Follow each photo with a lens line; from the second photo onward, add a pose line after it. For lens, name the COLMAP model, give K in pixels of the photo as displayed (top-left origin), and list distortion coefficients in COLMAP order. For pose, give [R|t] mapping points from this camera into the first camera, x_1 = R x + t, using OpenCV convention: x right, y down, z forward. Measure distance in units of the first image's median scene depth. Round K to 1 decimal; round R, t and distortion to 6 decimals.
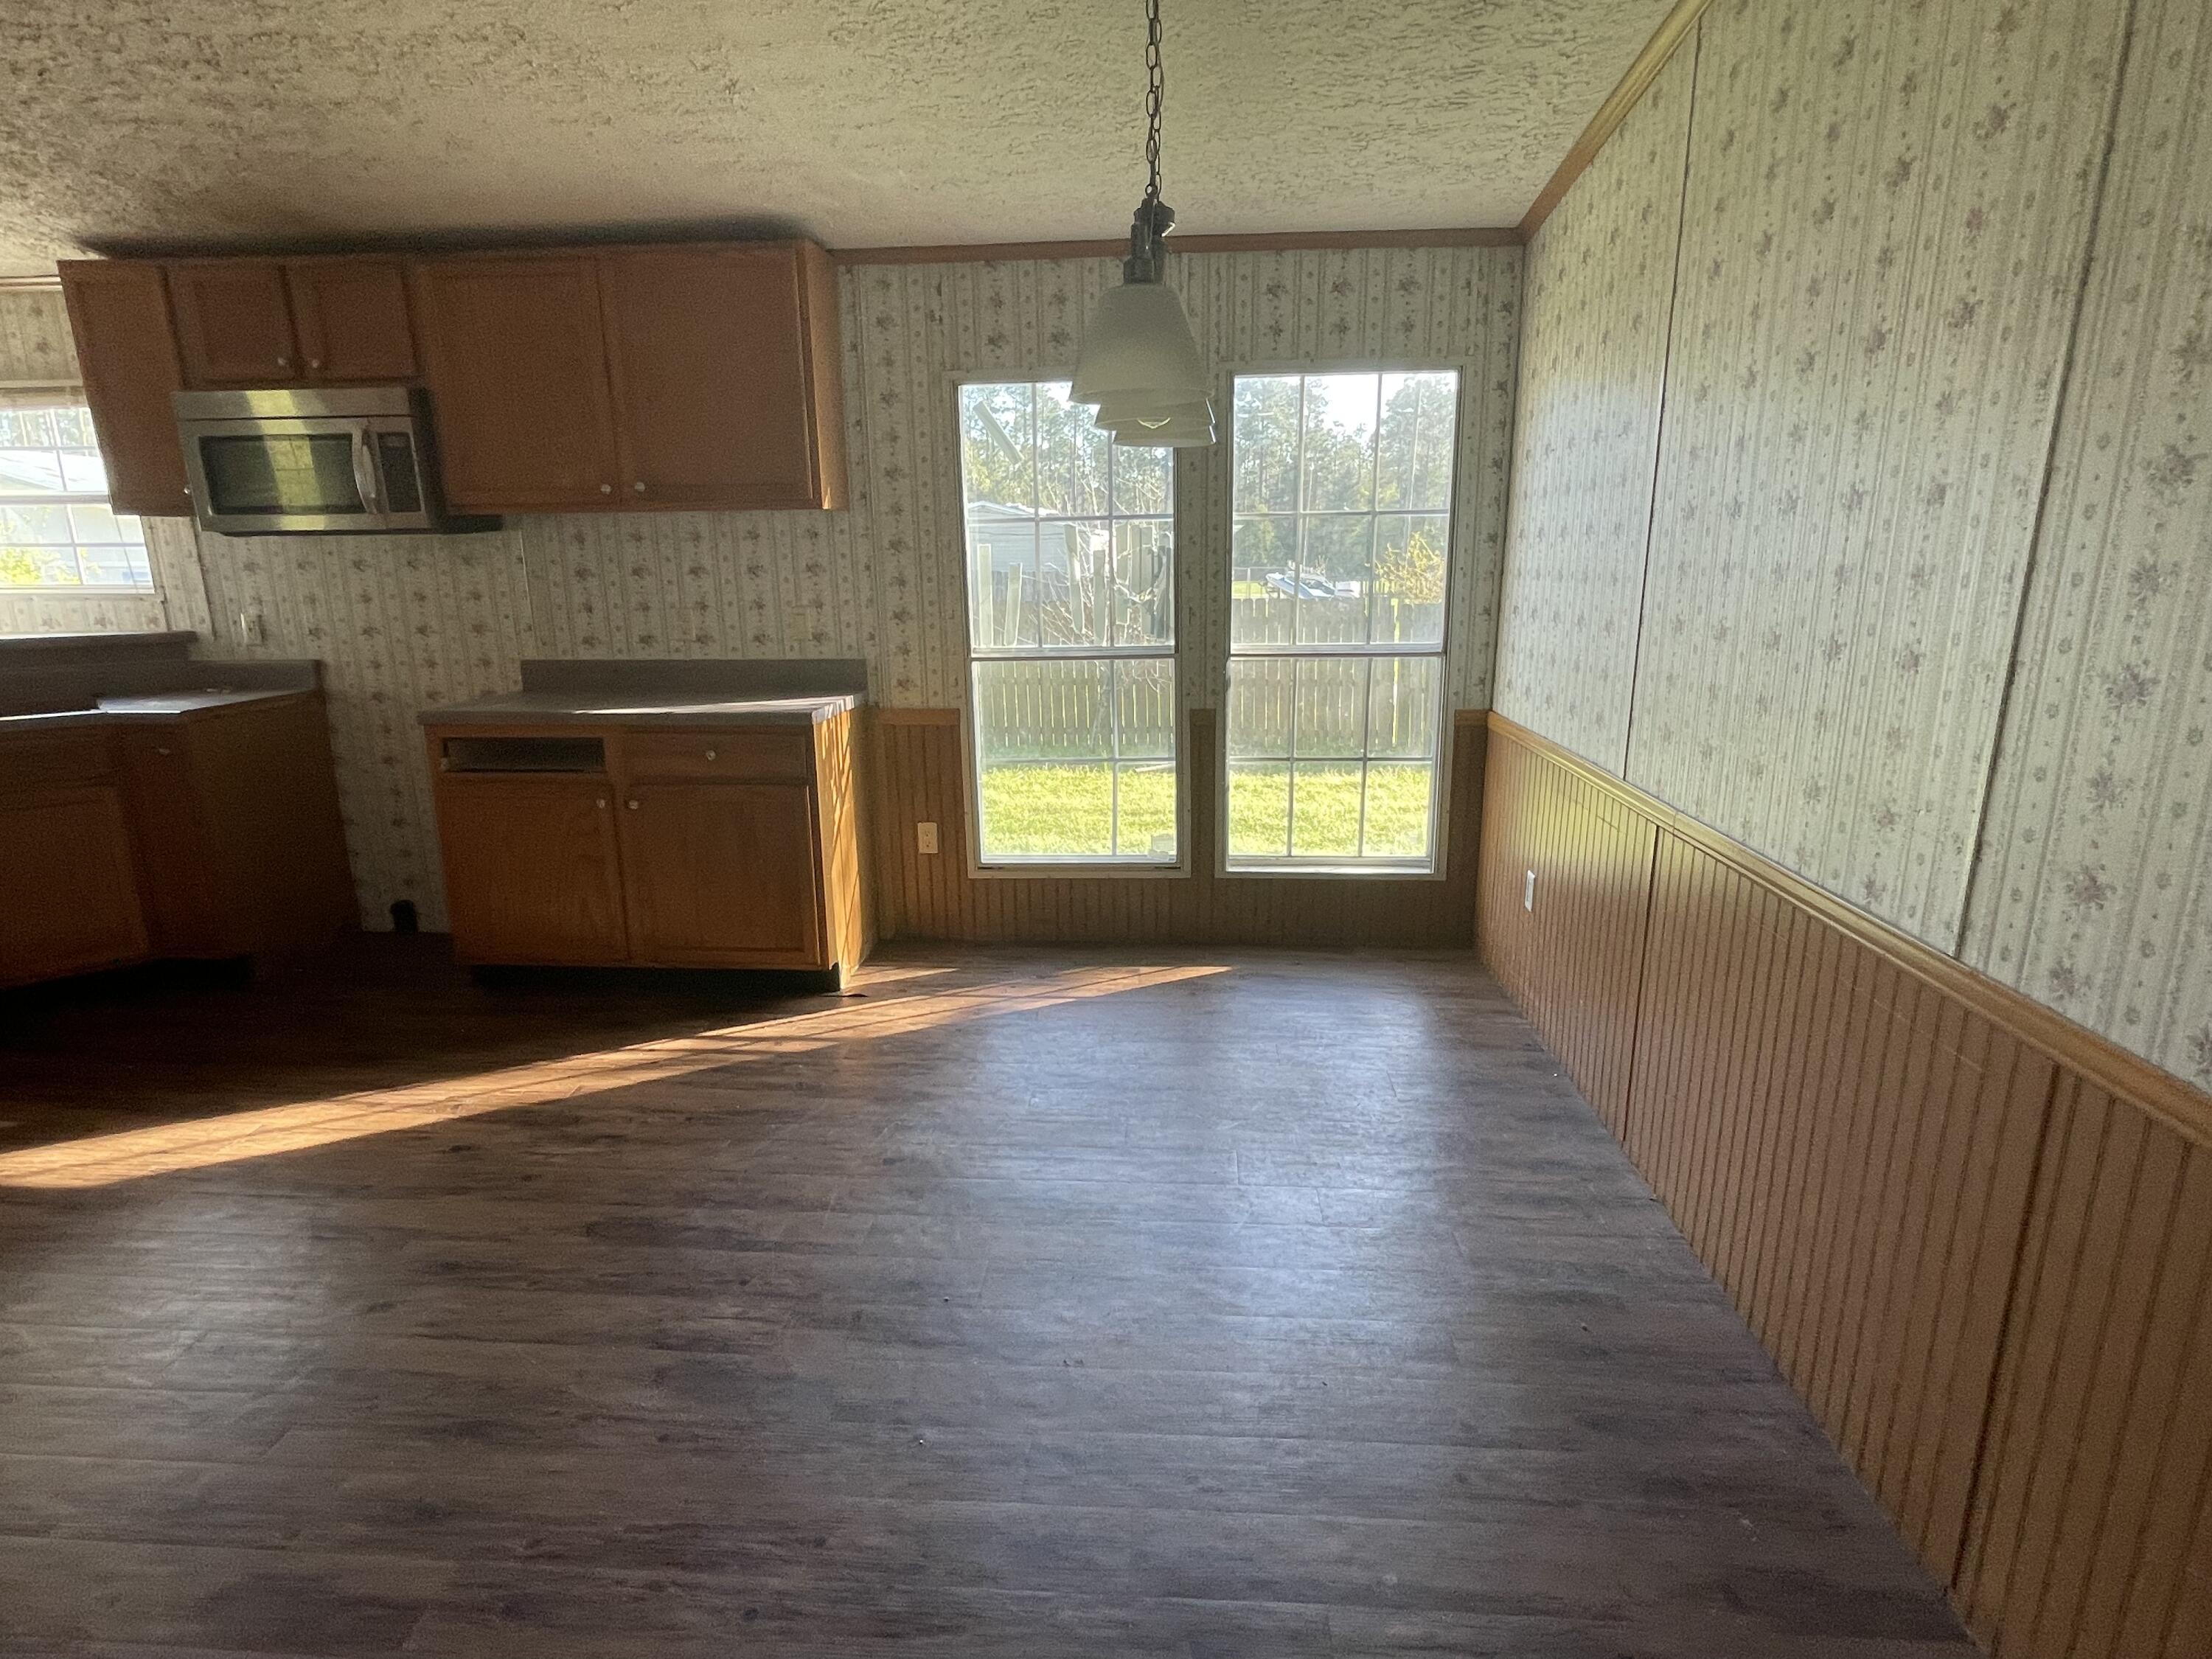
lens RADIAL K [[1166.7, 0, 1099.6], [0, 1166.7, 837.3], [0, 0, 1]] dist [-0.019936, -0.000360]
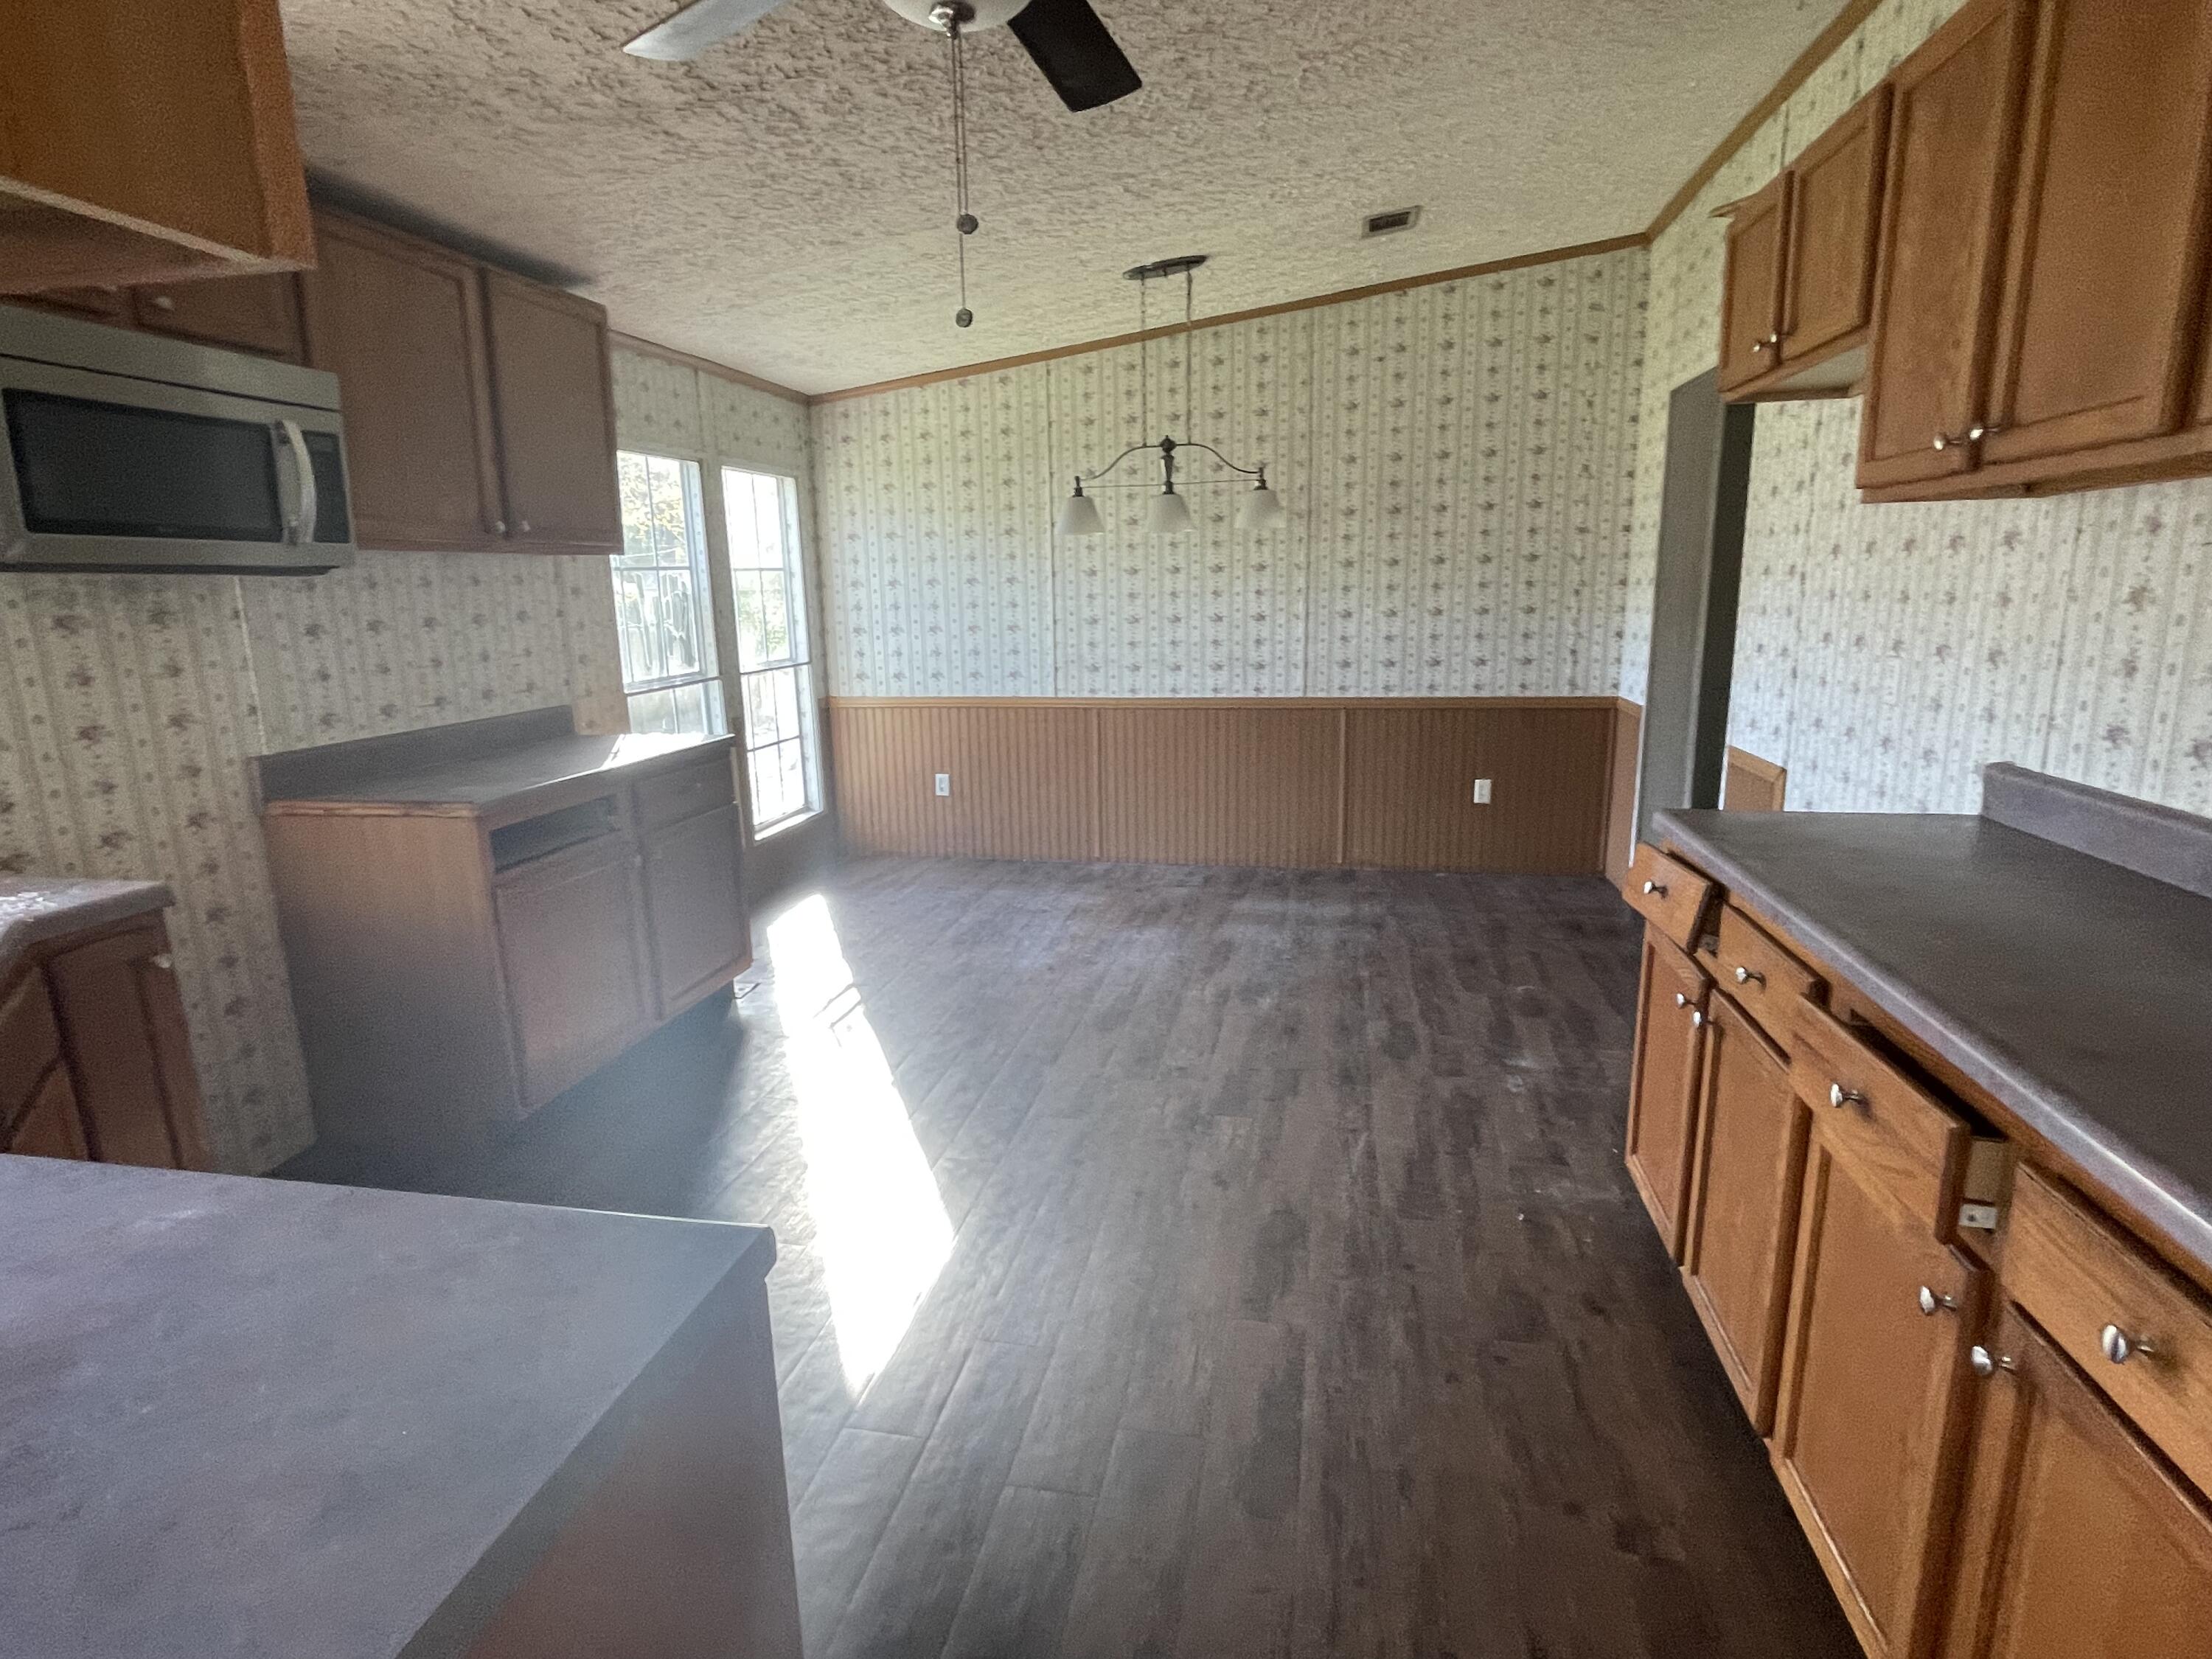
lens RADIAL K [[1166.7, 0, 1095.2], [0, 1166.7, 829.6], [0, 0, 1]] dist [-0.019936, -0.000360]
pose [[0.124293, -0.199531, 0.971977, -1.132950], [0.253892, 0.953358, 0.163242, -0.099057], [-0.959213, 0.226487, 0.169155, 0.422734]]
